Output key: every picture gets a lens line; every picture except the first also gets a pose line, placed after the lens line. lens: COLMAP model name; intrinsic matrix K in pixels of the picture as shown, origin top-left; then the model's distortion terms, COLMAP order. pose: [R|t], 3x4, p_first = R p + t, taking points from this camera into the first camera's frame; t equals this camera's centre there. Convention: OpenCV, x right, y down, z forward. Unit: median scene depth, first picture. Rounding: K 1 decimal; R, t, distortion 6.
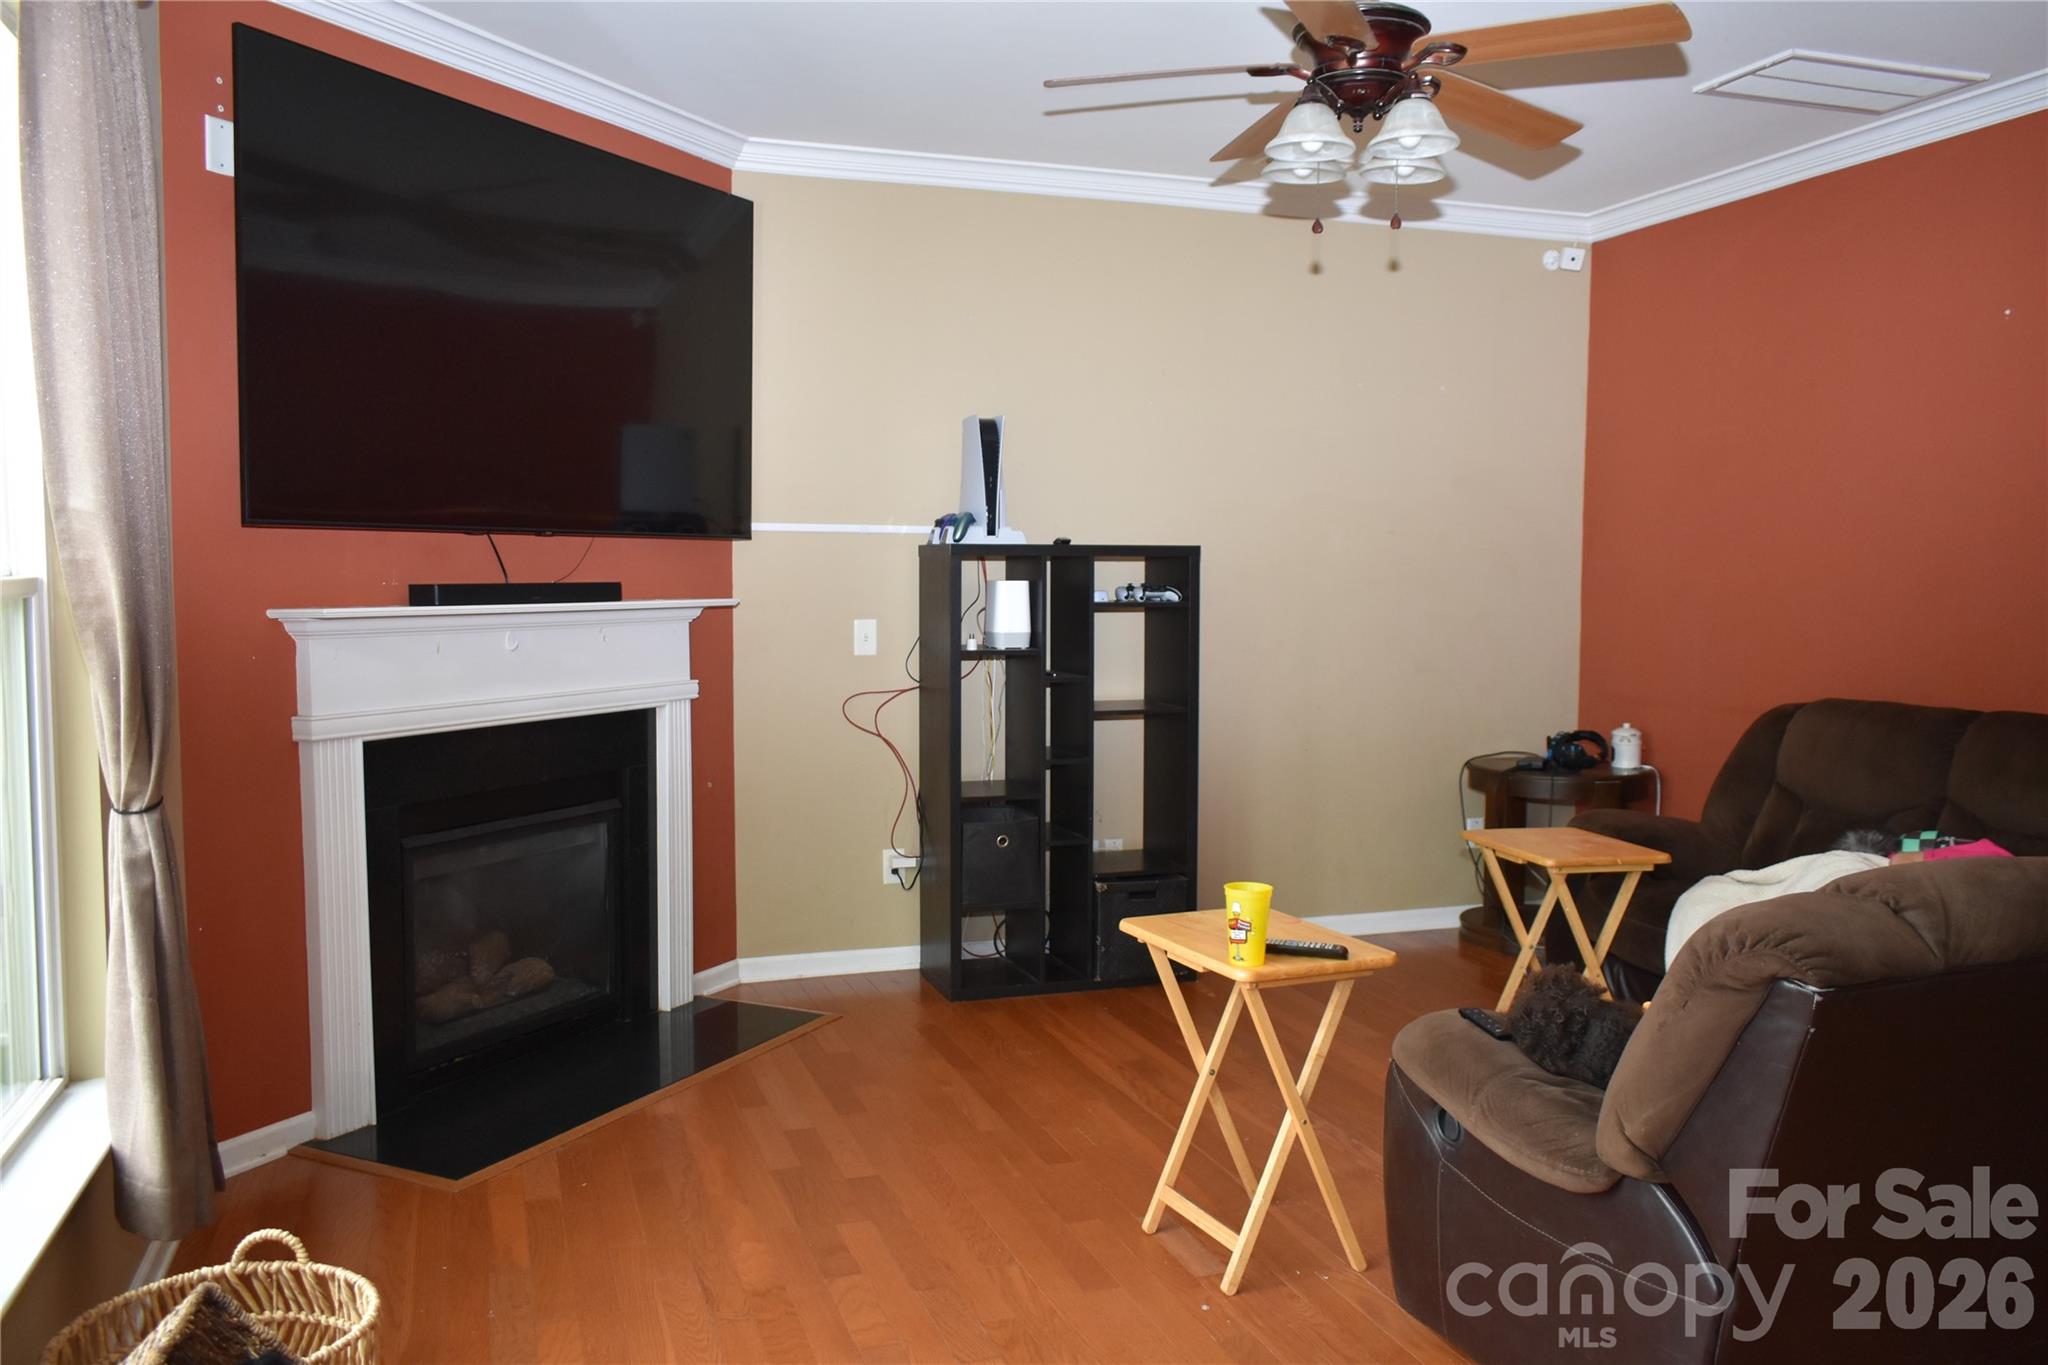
lens RADIAL K [[1592.1, 0, 1027.9], [0, 1592.1, 680.7], [0, 0, 1]] dist [-0.005838, 0.002810]
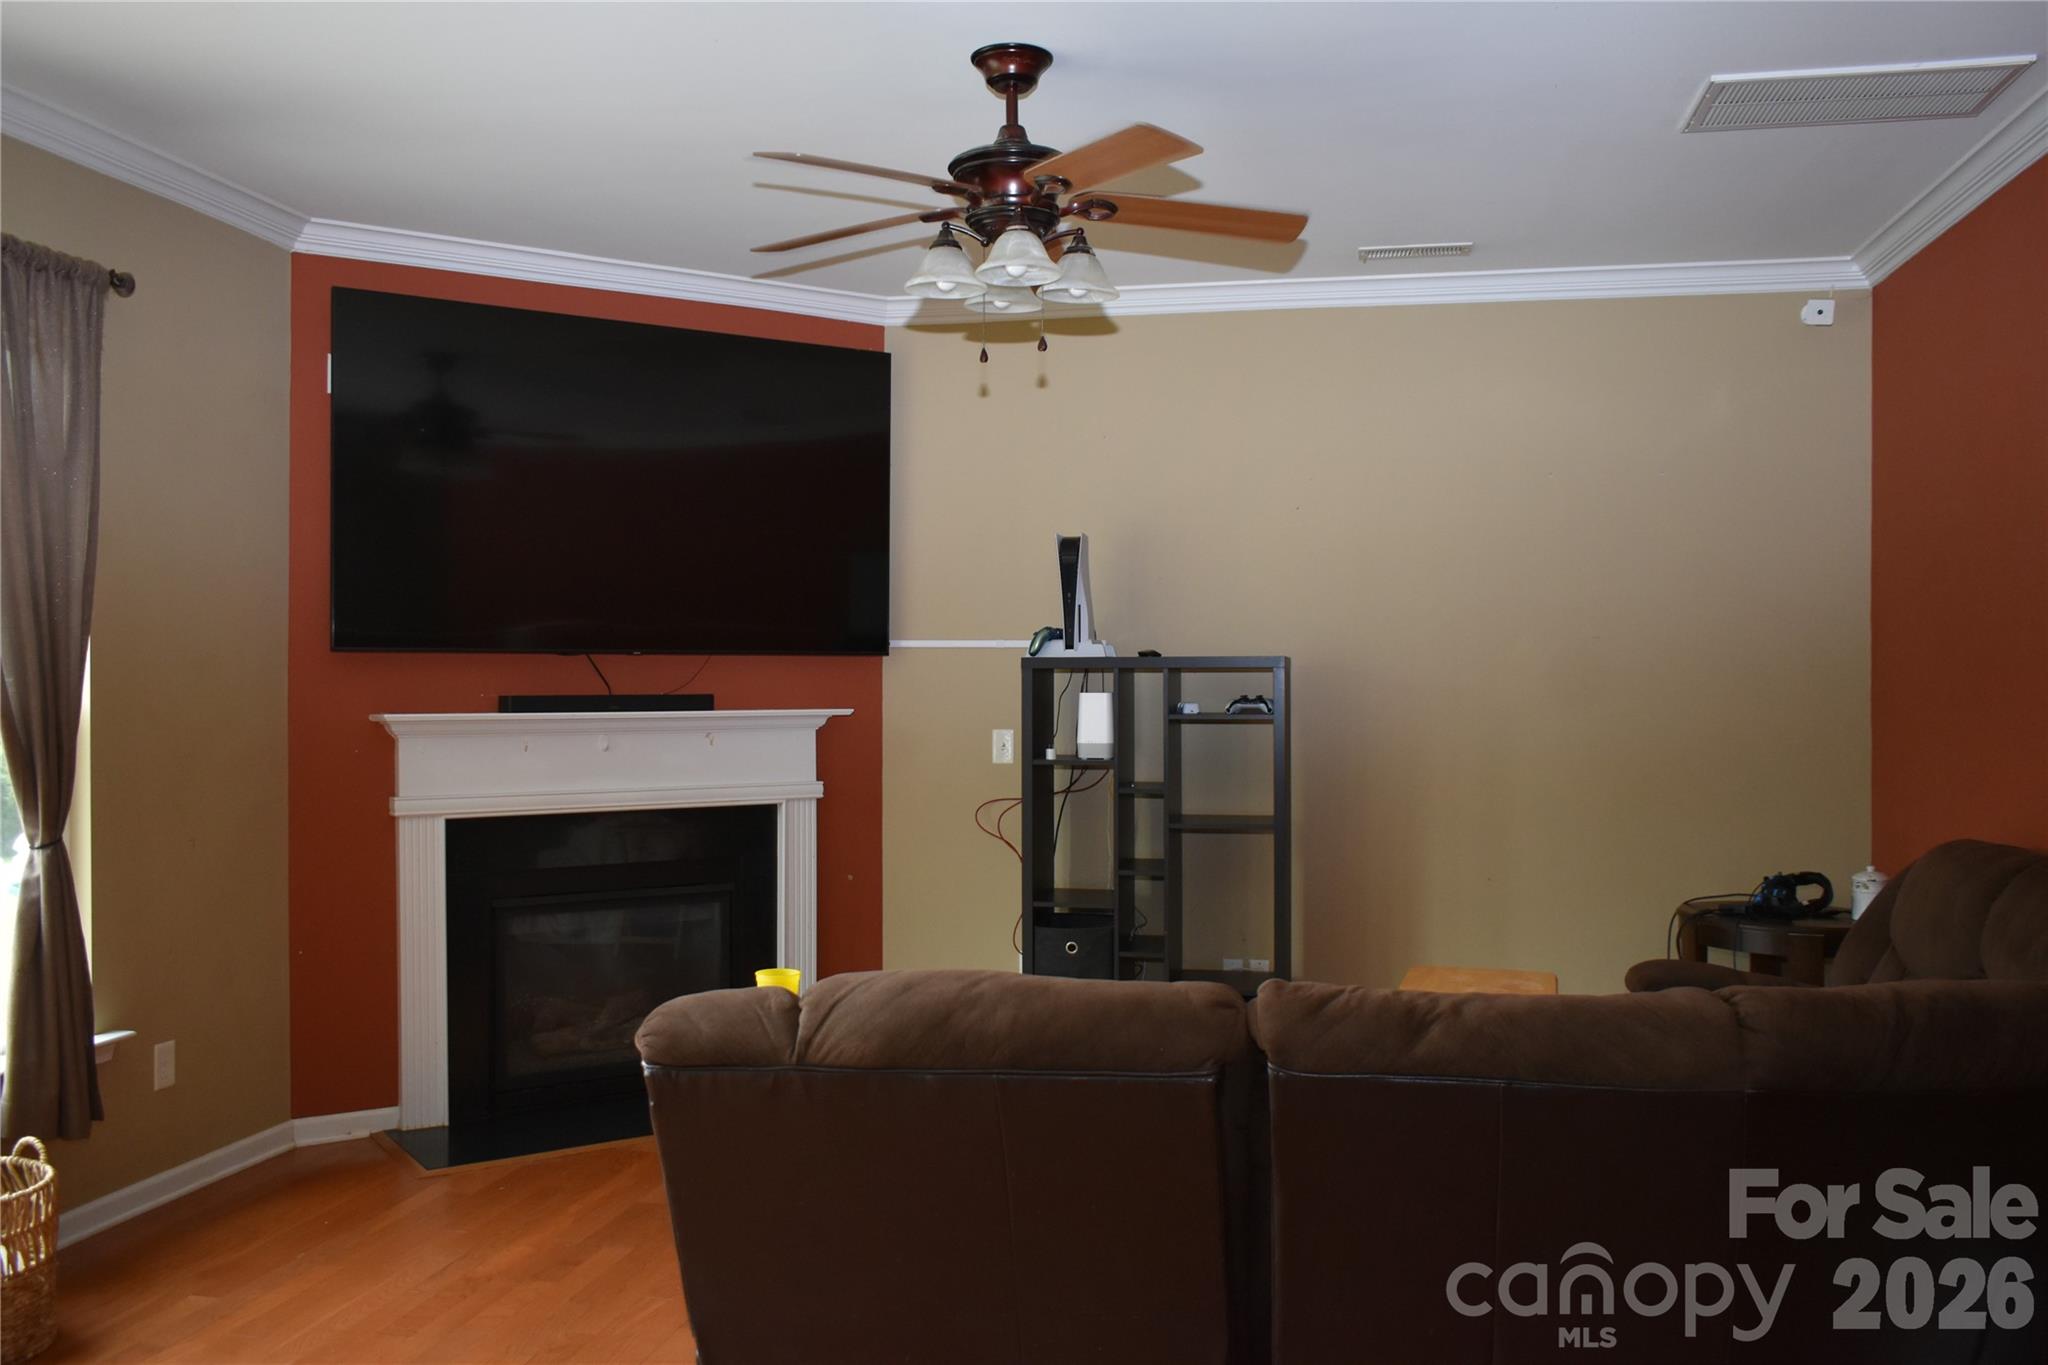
lens RADIAL K [[1681.4, 0, 1027.9], [0, 1681.4, 692.2], [0, 0, 1]] dist [-0.019829, 0.007048]
pose [[0.872313, -0.001324, -0.488947, 0.536175], [-0.029947, 0.997974, -0.056130, -0.001426], [0.488031, 0.063605, 0.870506, 0.044510]]
